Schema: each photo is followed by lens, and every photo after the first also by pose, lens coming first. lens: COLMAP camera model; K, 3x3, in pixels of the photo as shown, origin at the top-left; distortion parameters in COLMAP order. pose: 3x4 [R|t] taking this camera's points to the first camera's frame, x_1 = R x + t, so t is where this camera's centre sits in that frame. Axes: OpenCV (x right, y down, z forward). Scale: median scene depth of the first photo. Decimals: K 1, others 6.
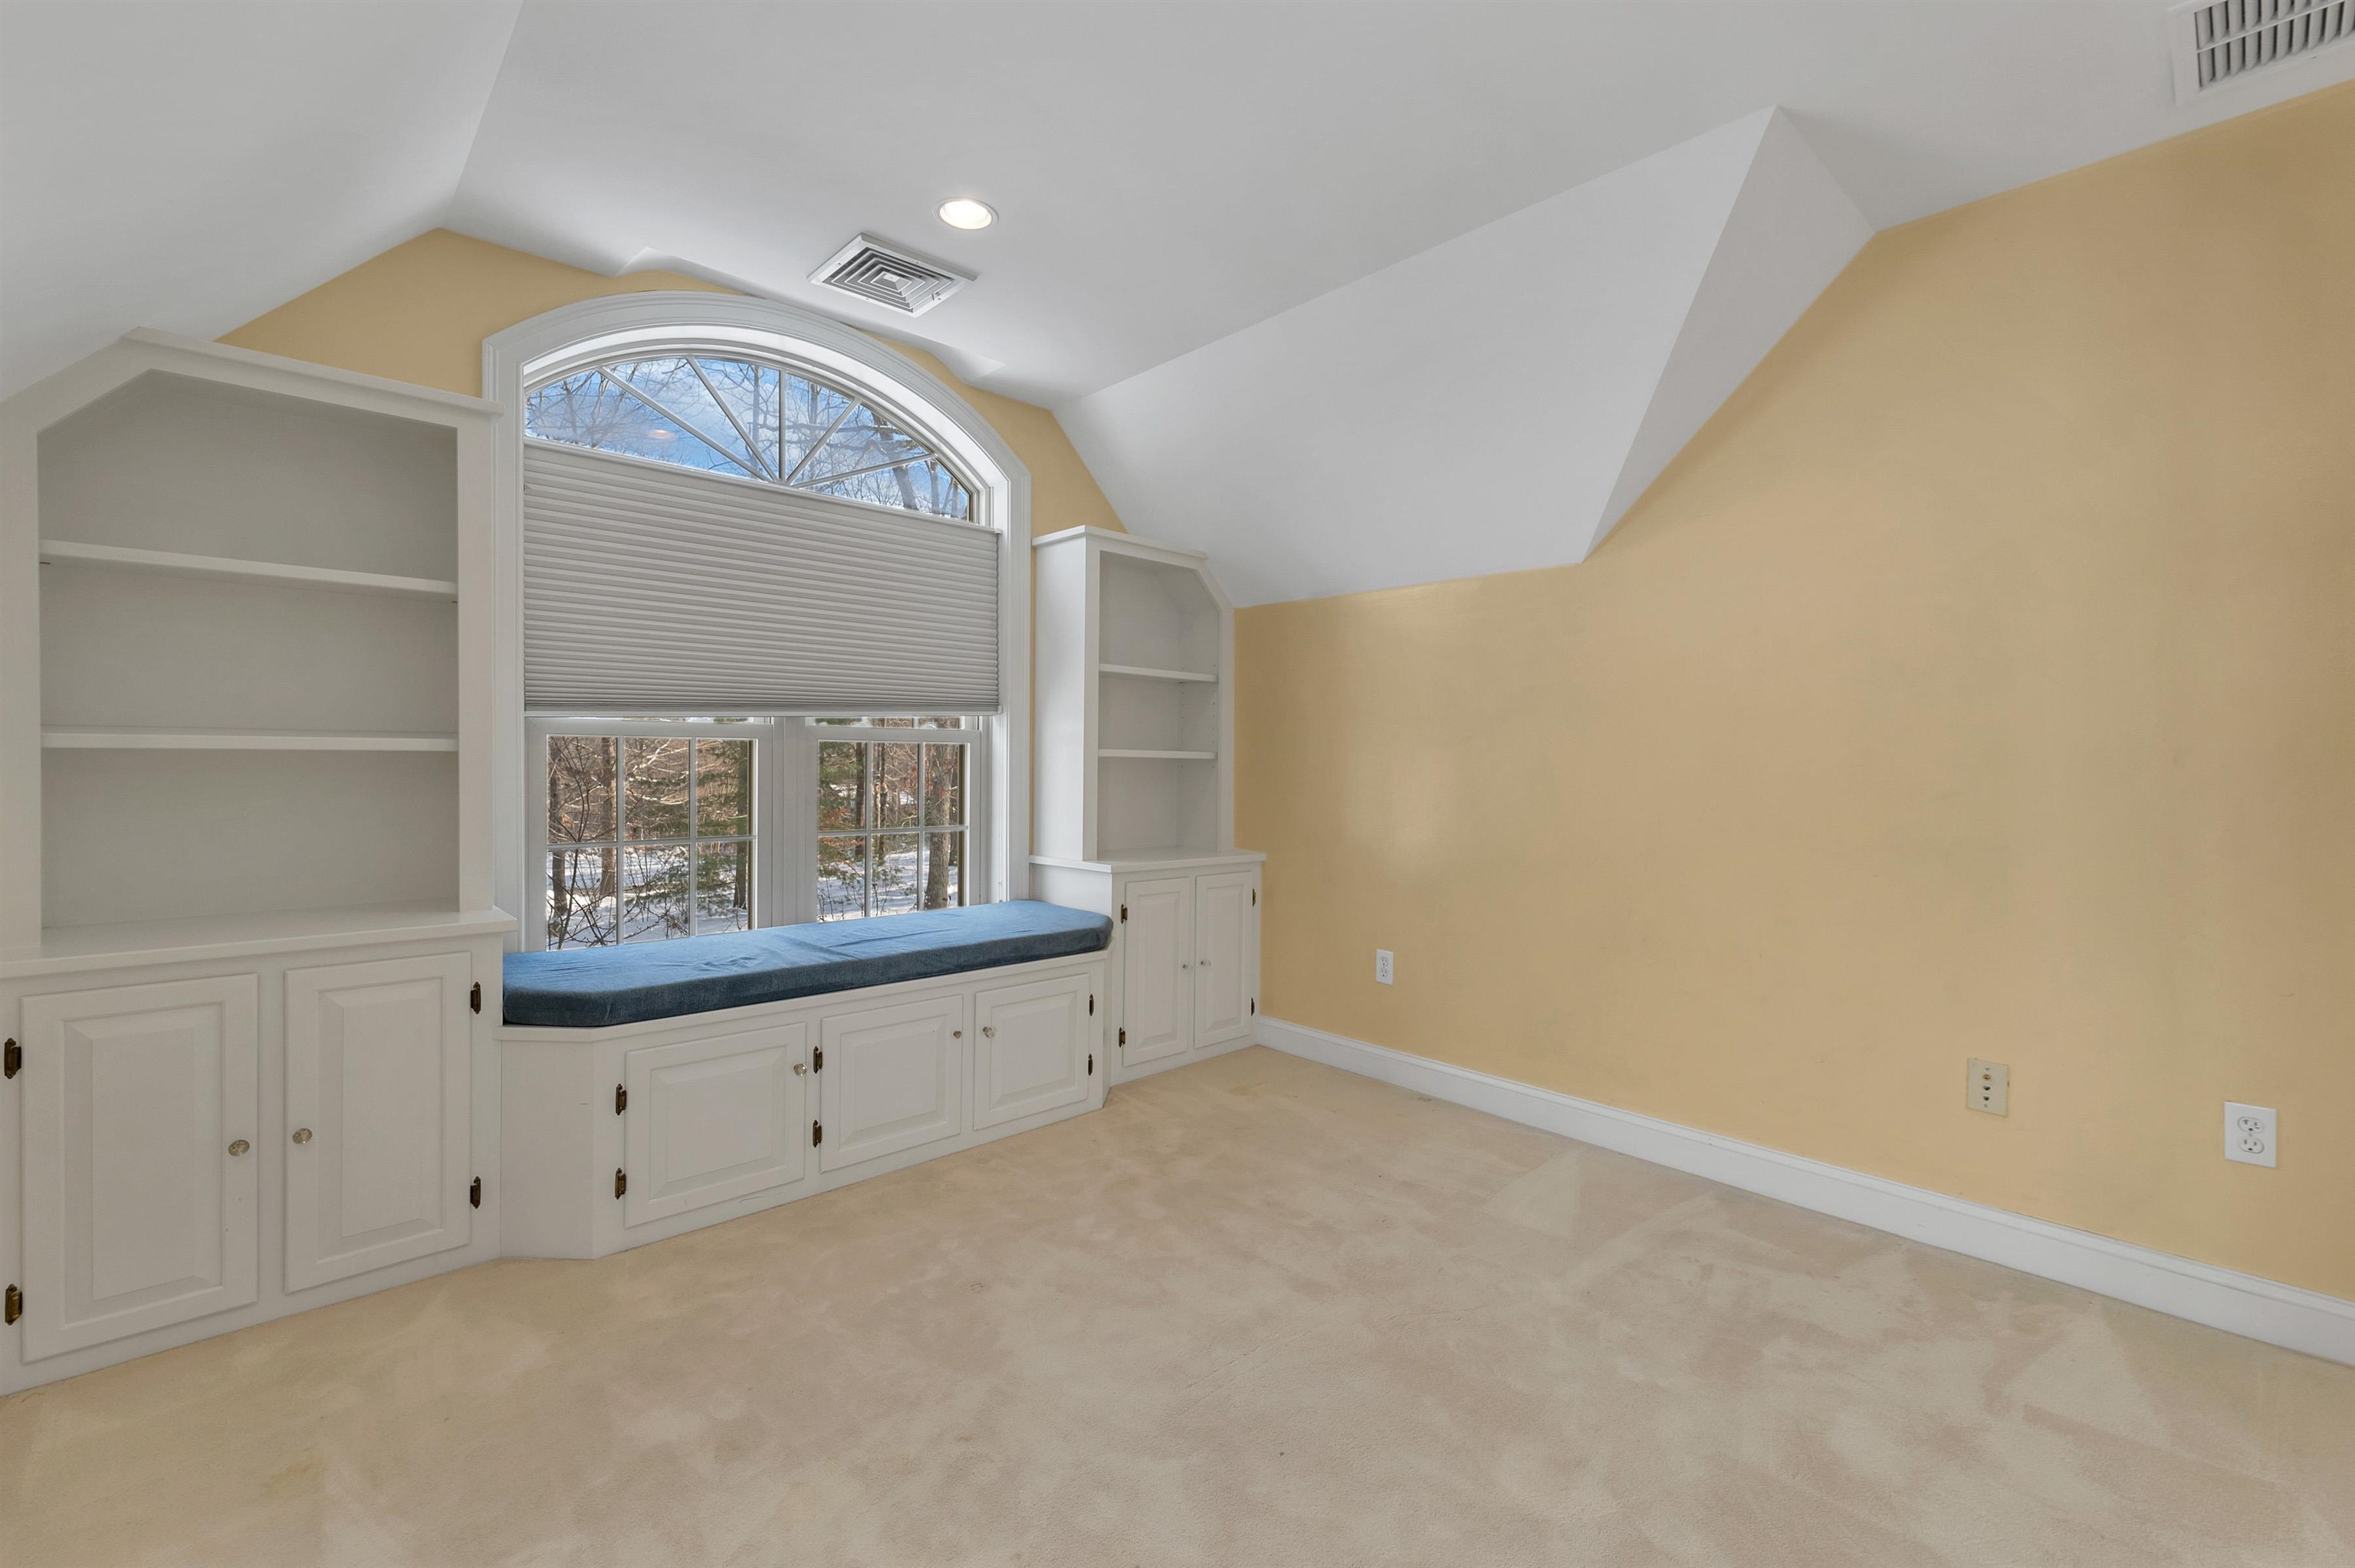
lens RADIAL K [[999.1, 0, 1177.5], [0, 999.1, 784.0], [0, 0, 1]] dist [0.000849, 0.000173]
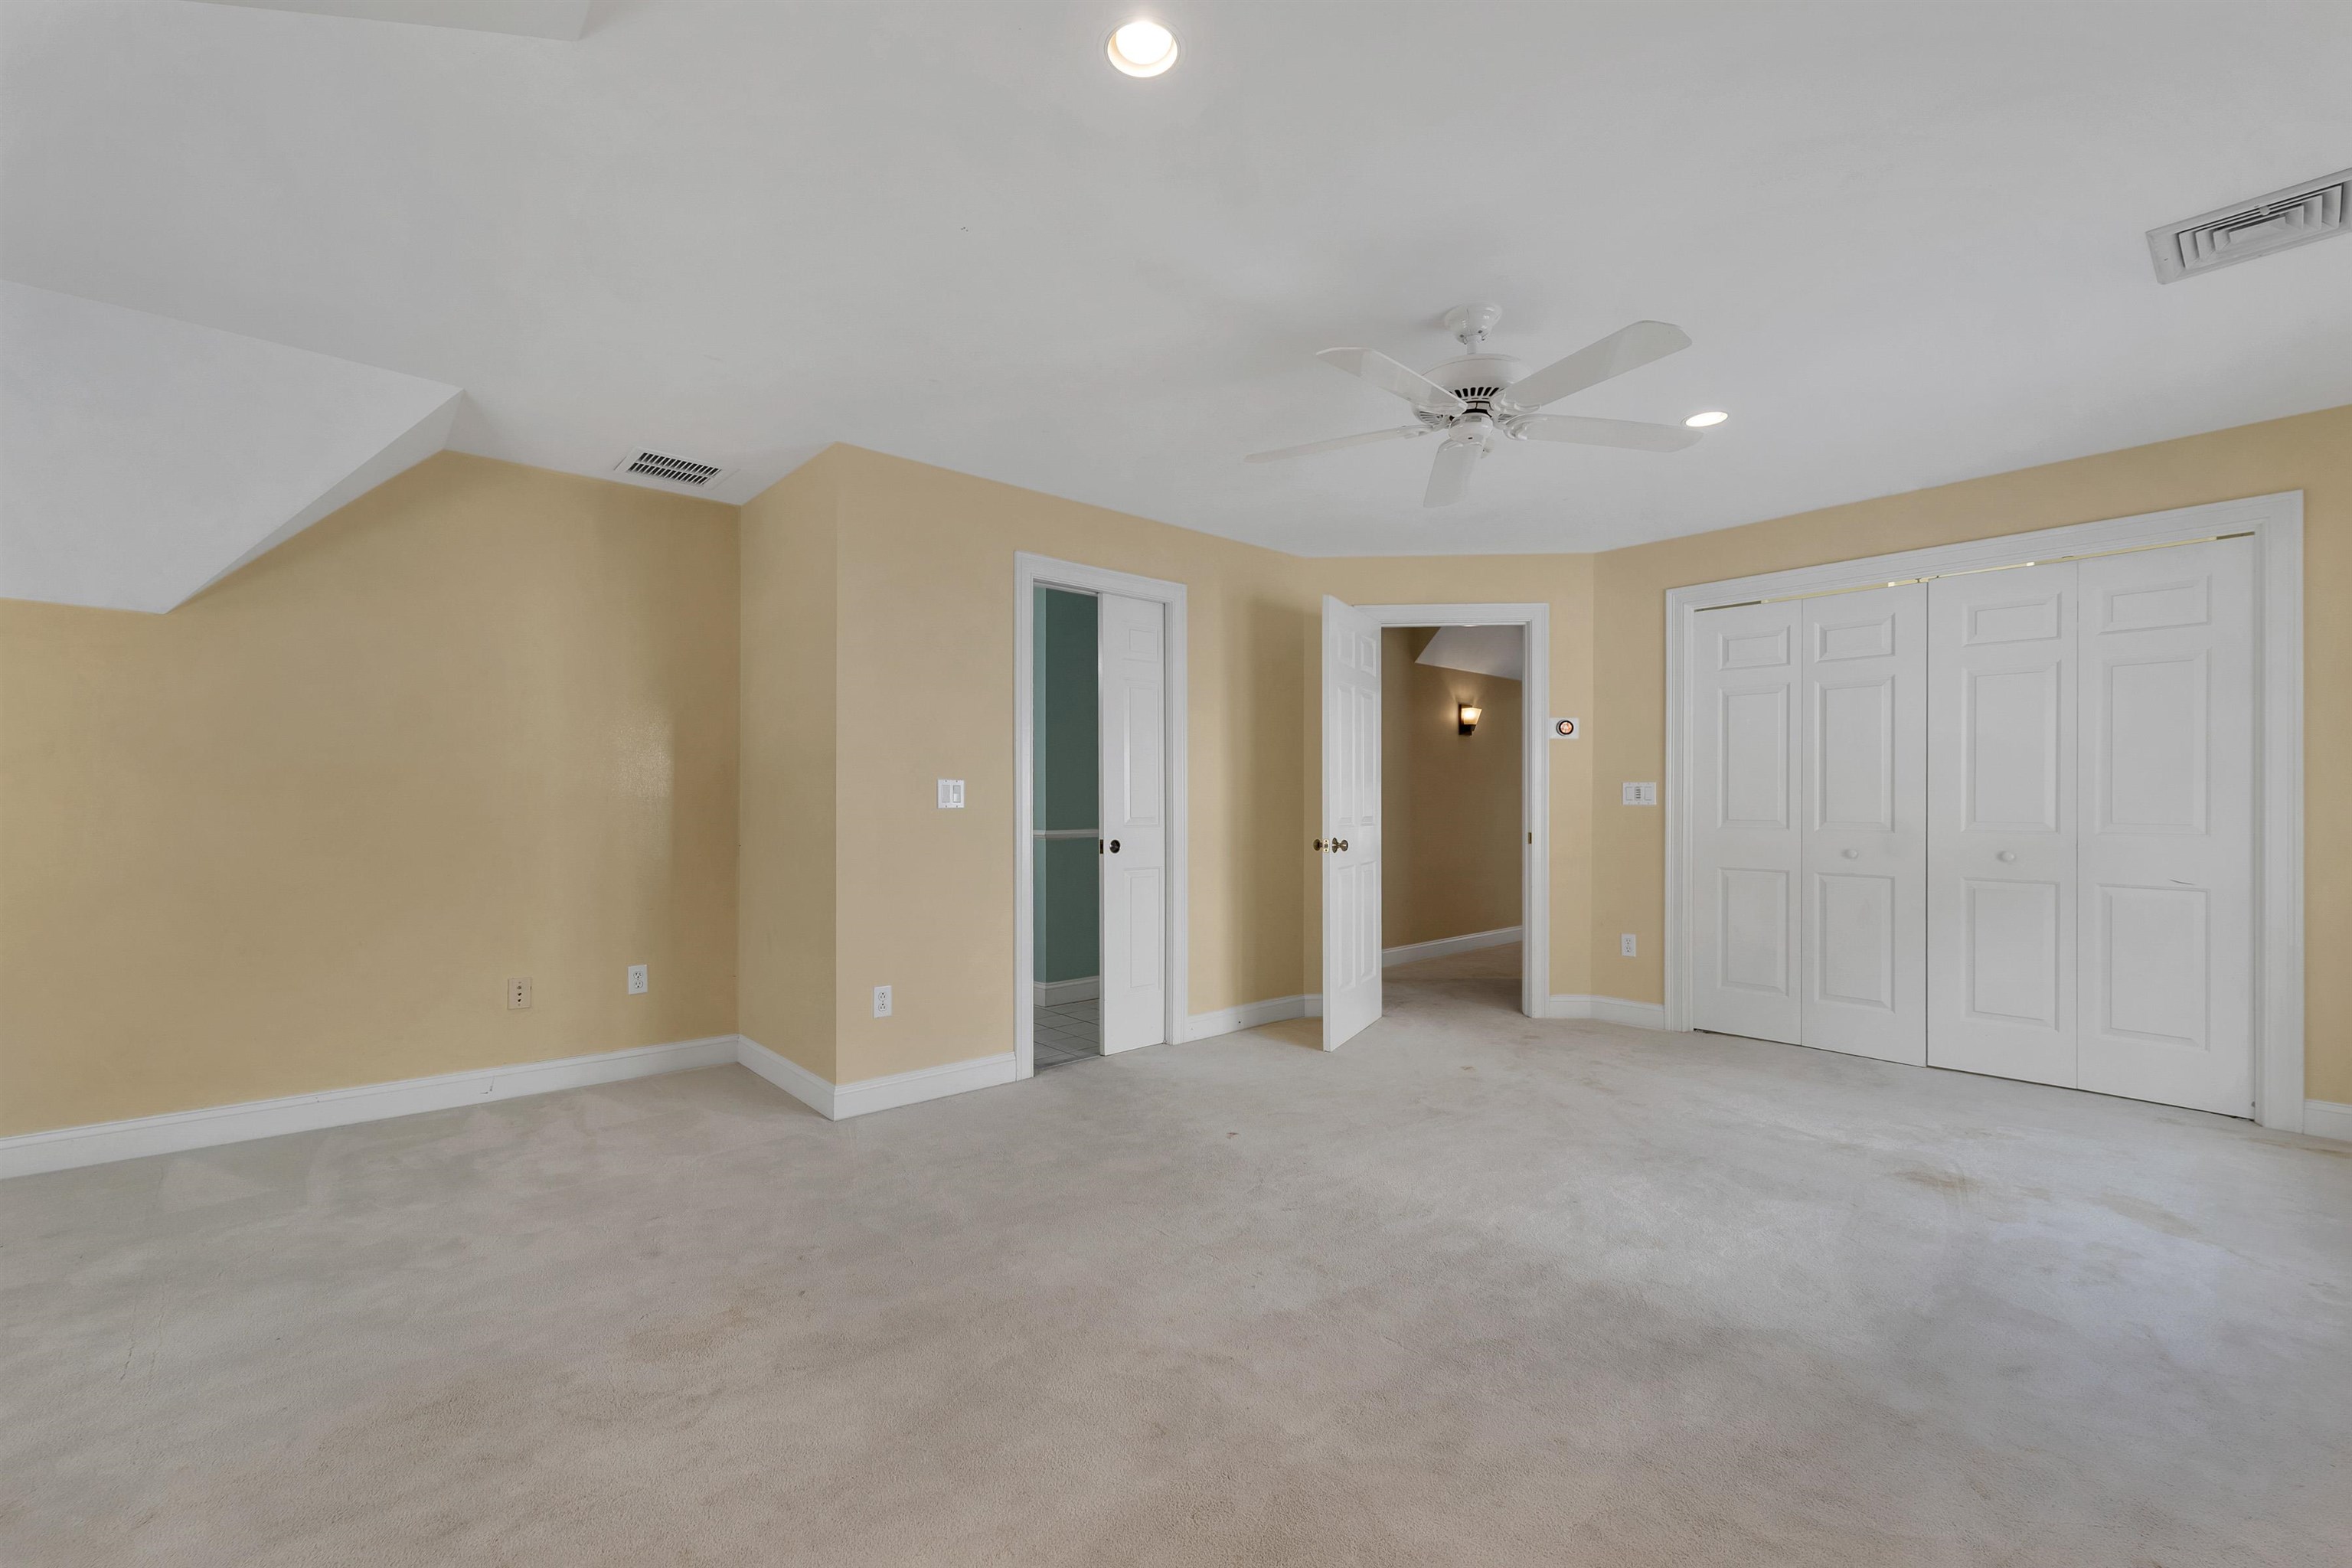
lens RADIAL K [[974.8, 0, 1165.6], [0, 974.8, 786.3], [0, 0, 1]] dist [0.020388, 0.000058]
pose [[0.028996, 0.011287, 0.999516, -0.925676], [0.022198, 0.999682, -0.011933, -0.001190], [-0.999333, 0.022534, 0.028736, -0.158503]]
